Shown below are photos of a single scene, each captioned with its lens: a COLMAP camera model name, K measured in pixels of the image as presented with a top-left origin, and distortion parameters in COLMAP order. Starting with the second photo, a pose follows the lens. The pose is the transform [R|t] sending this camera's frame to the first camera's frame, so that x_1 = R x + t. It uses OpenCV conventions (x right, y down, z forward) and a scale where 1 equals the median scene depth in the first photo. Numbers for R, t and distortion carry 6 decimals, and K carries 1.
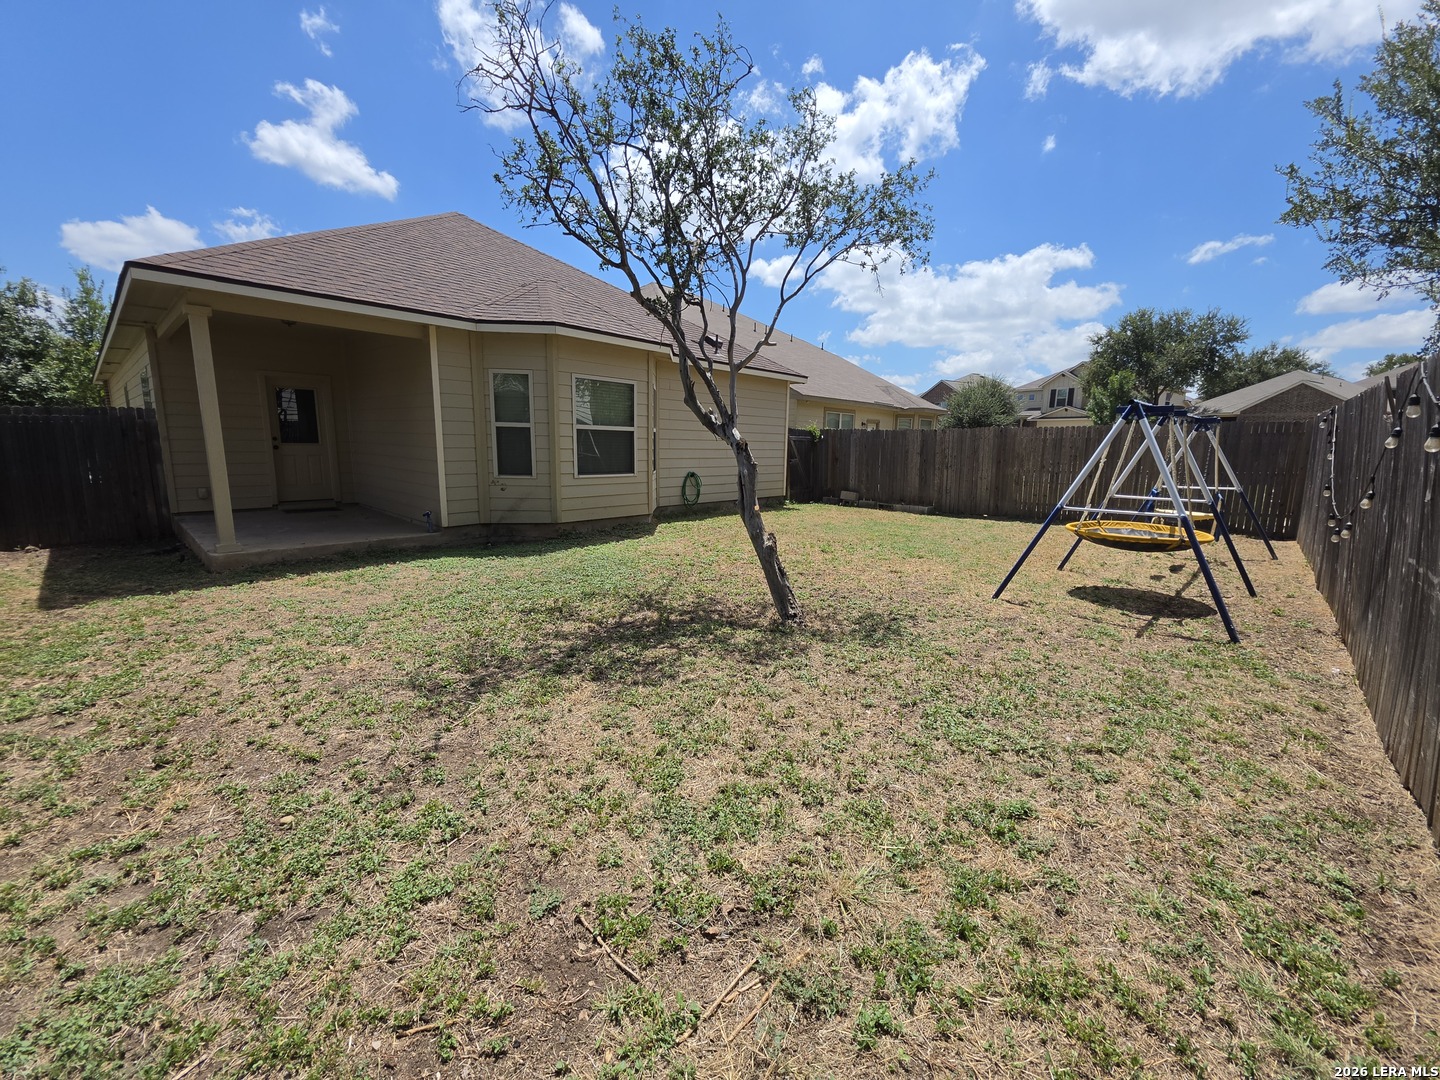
lens RADIAL K [[572.6, 0, 720.0], [0, 572.6, 540.0], [0, 0, 1]] dist [0.009075, -0.006924]
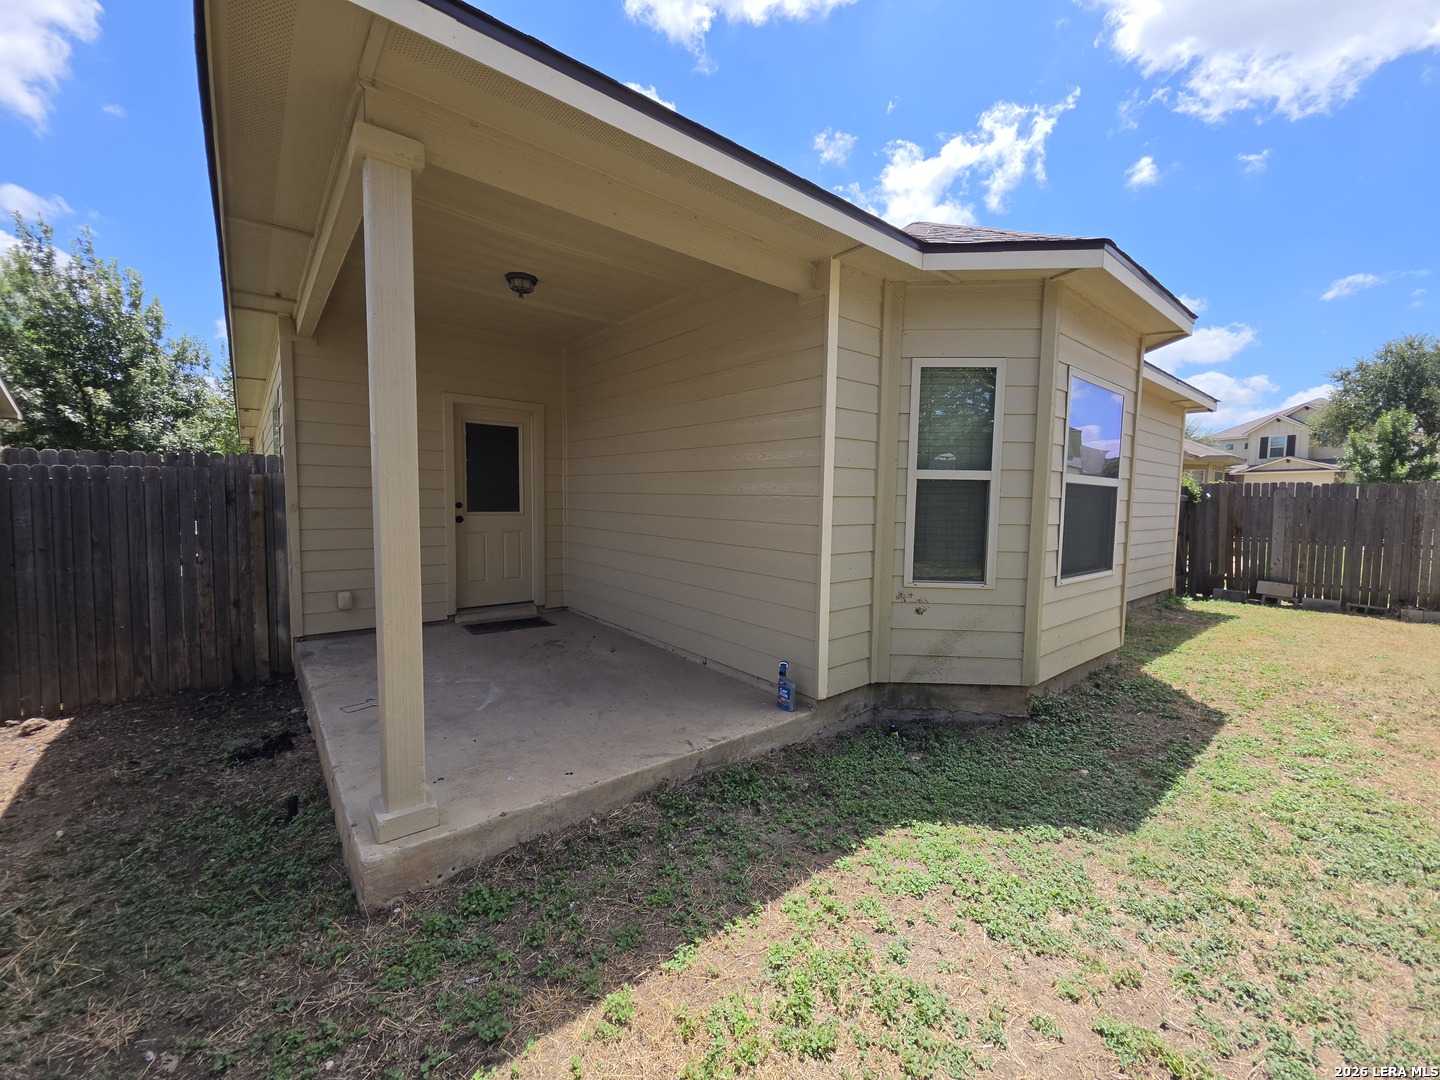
lens RADIAL K [[572.6, 0, 720.0], [0, 572.6, 540.0], [0, 0, 1]] dist [0.009075, -0.006924]
pose [[0.989686, 0.004075, -0.143196, -0.418776], [-0.018644, 0.994758, -0.100548, -0.085079], [0.142036, 0.102180, 0.984574, 0.450959]]
